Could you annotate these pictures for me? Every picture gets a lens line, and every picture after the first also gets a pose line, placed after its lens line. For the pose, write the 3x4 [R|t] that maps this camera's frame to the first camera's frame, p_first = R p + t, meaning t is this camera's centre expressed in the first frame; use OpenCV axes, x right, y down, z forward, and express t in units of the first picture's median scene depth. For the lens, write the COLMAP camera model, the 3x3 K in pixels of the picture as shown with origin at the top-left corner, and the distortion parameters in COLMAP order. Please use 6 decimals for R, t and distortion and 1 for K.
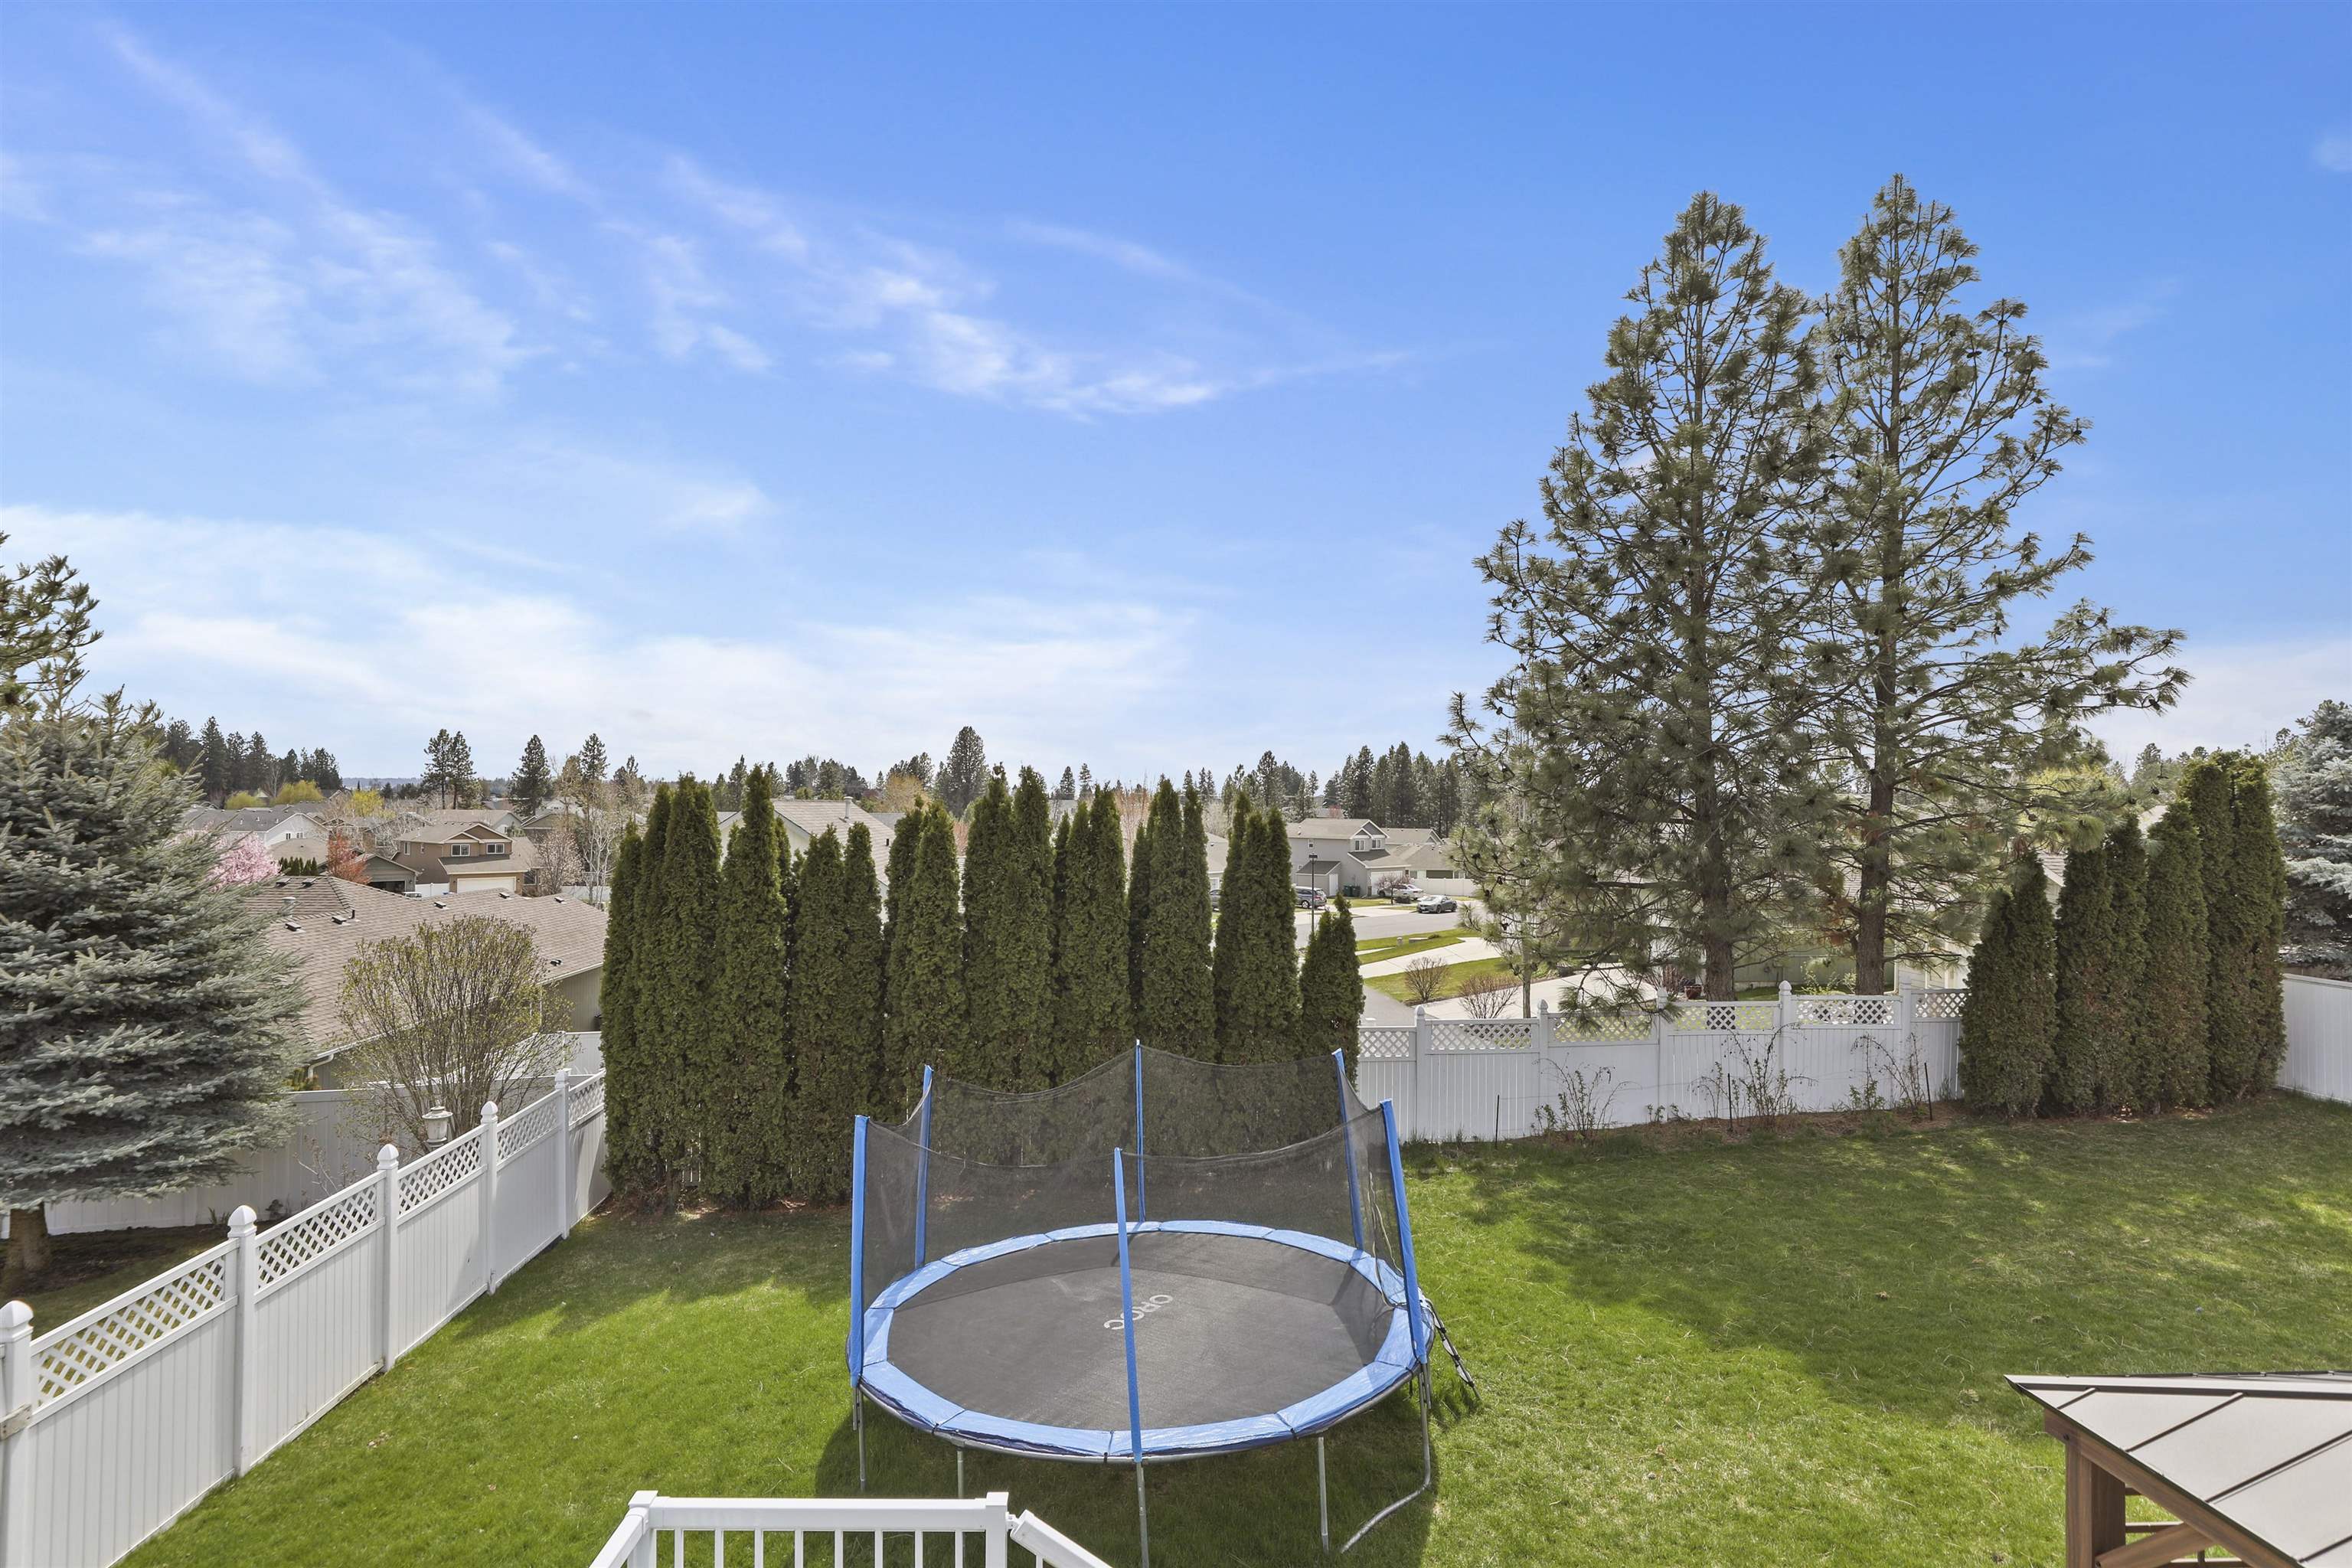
lens RADIAL K [[1151.6, 0, 1174.7], [0, 1151.6, 802.5], [0, 0, 1]] dist [-0.036883, 0.016955]
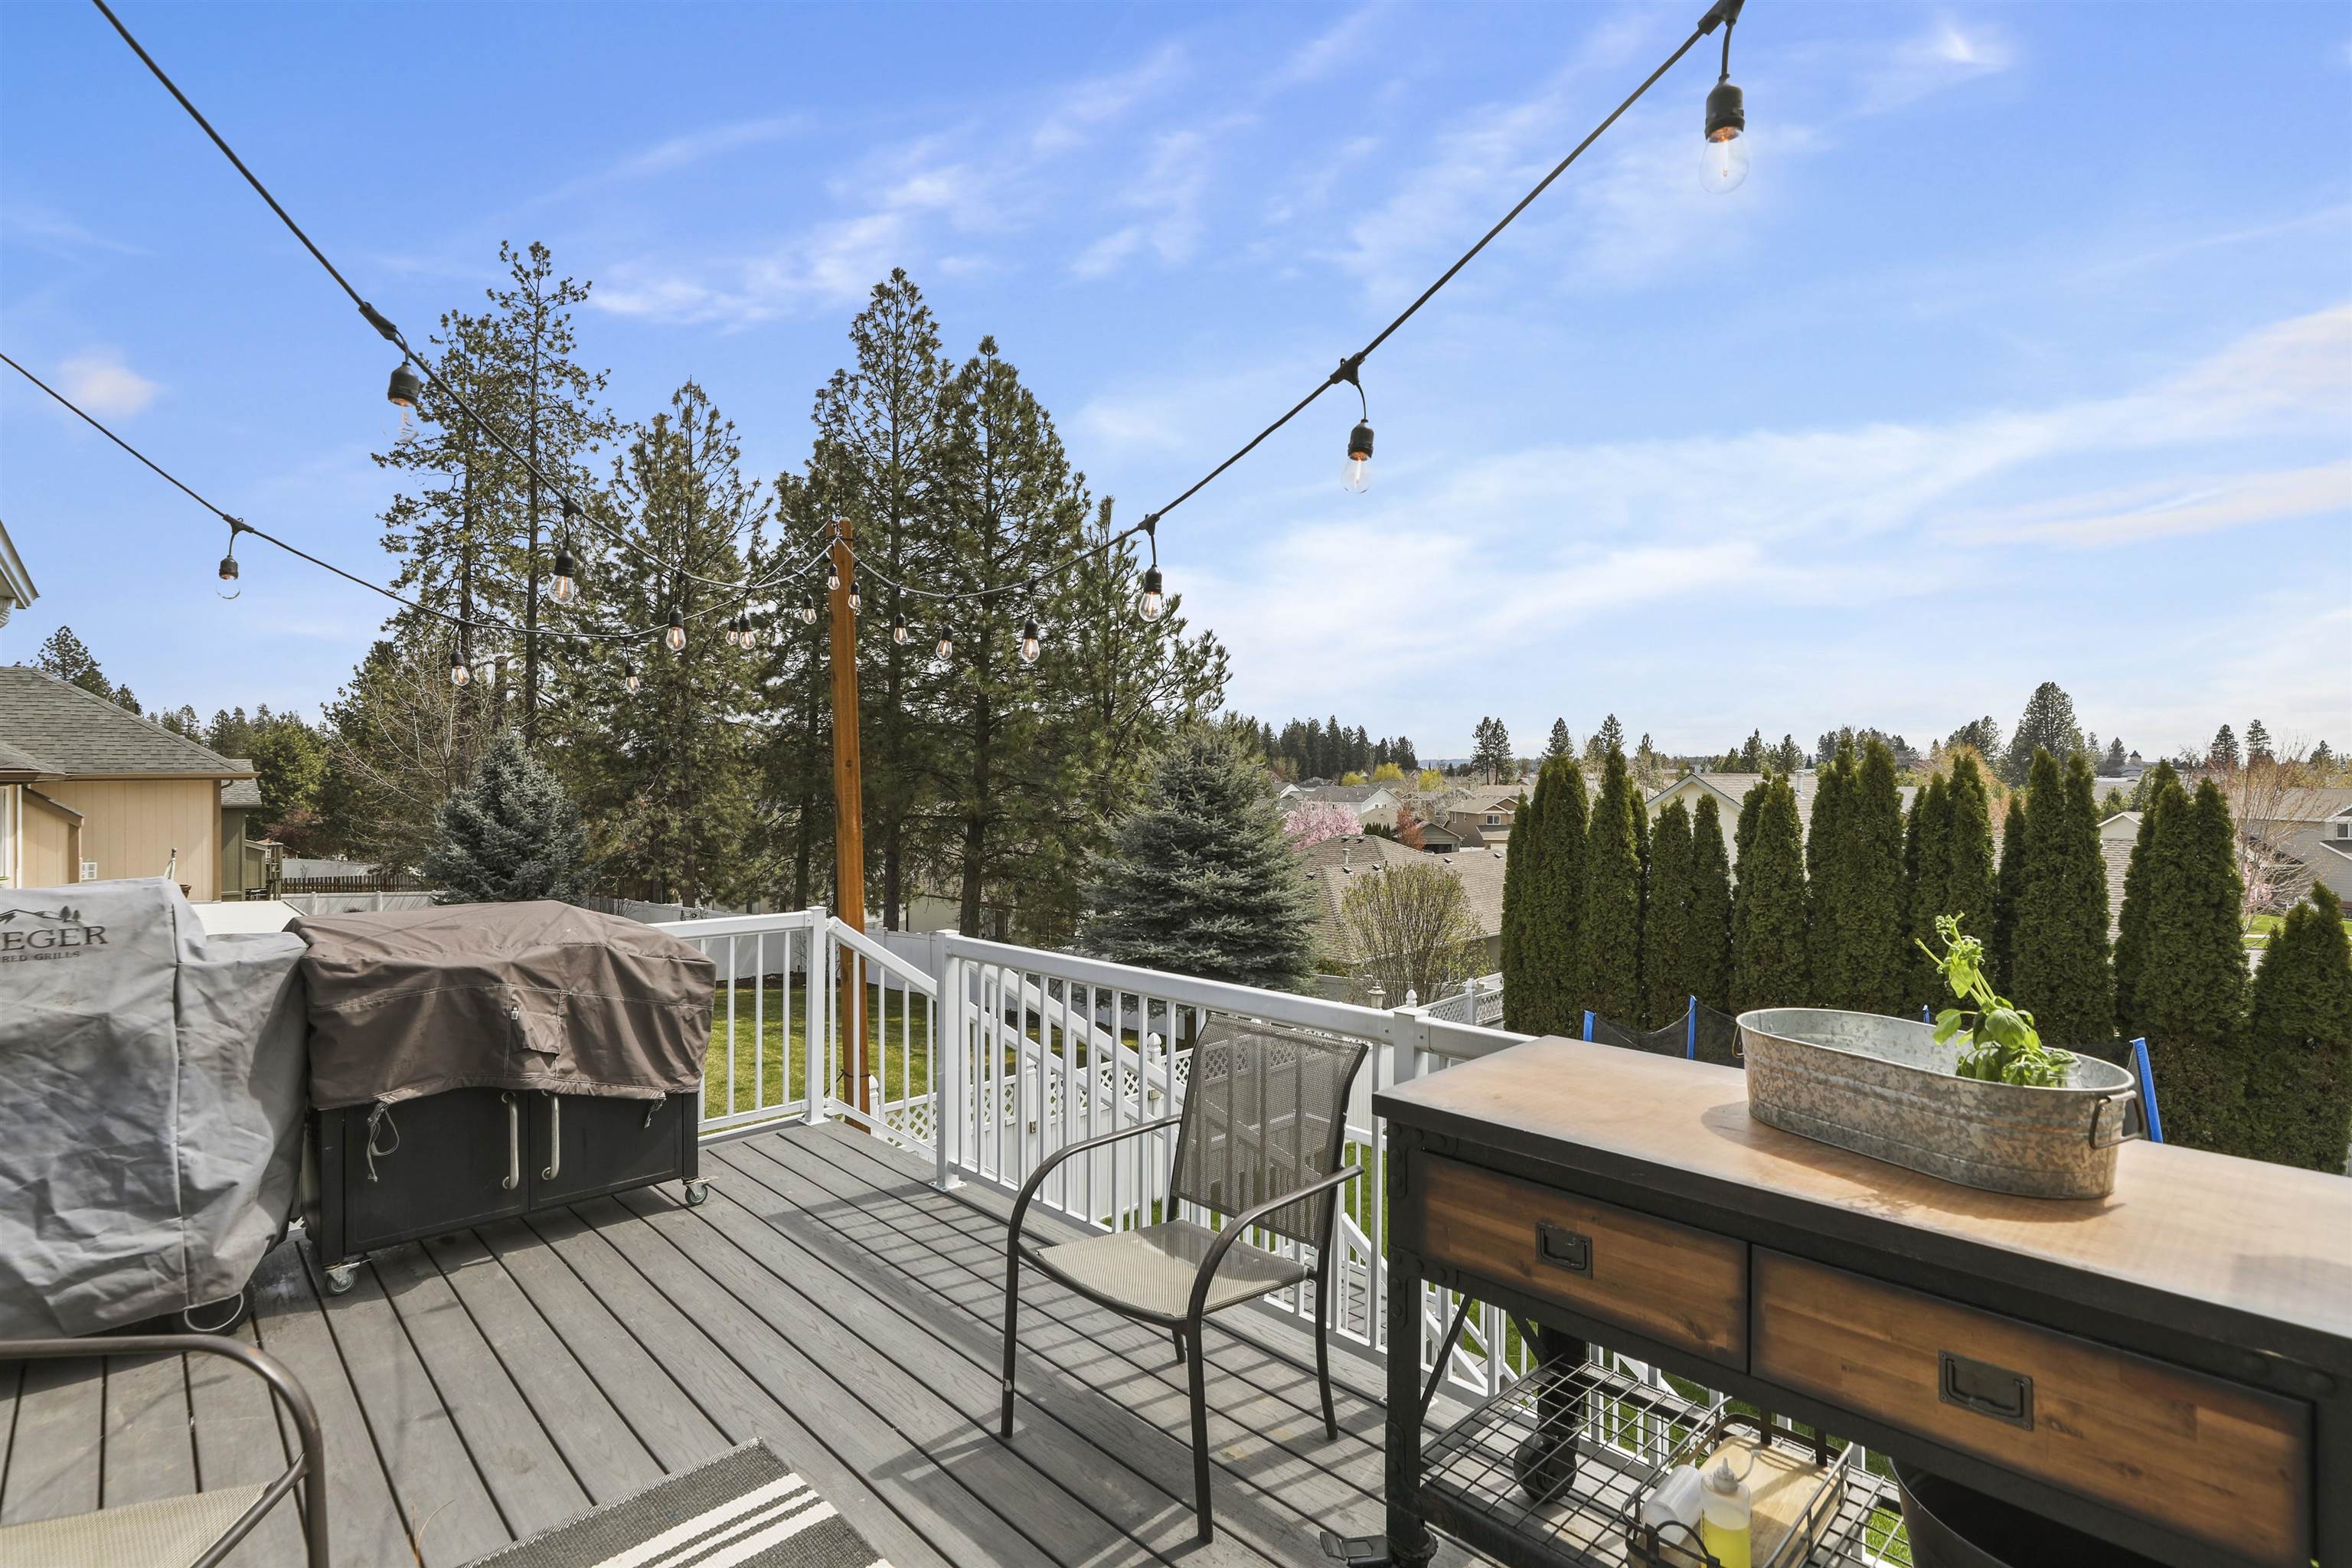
lens RADIAL K [[1151.6, 0, 1174.7], [0, 1151.6, 802.5], [0, 0, 1]] dist [-0.036883, 0.016955]
pose [[0.657885, 0.006441, -0.753091, 0.228520], [0.010062, 0.999799, 0.017340, 0.000929], [0.753051, -0.018985, 0.657688, -0.131467]]
